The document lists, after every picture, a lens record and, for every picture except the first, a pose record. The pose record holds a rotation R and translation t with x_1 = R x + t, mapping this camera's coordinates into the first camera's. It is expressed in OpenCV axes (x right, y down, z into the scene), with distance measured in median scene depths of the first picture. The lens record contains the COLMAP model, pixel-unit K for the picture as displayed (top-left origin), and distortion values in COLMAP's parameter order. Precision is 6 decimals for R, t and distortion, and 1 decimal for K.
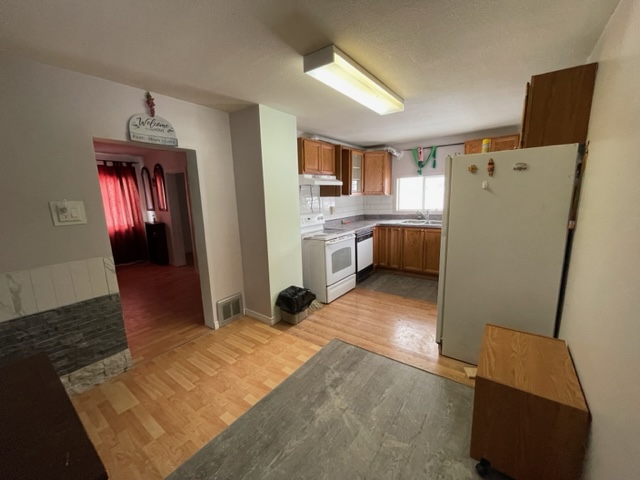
lens RADIAL K [[260.4, 0, 320.1], [0, 260.4, 240.2], [0, 0, 1]] dist [-0.000811, -0.000062]
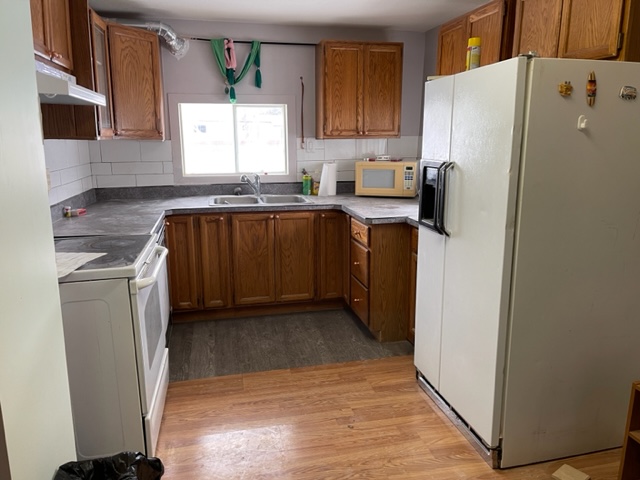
lens RADIAL K [[479.2, 0, 321.9], [0, 479.2, 242.0], [0, 0, 1]] dist [0.004064, -0.003214]
pose [[0.648774, -0.124644, 0.750704, -0.195101], [0.105854, 0.991686, 0.073174, -0.043573], [-0.753583, 0.031991, 0.656574, 0.332162]]
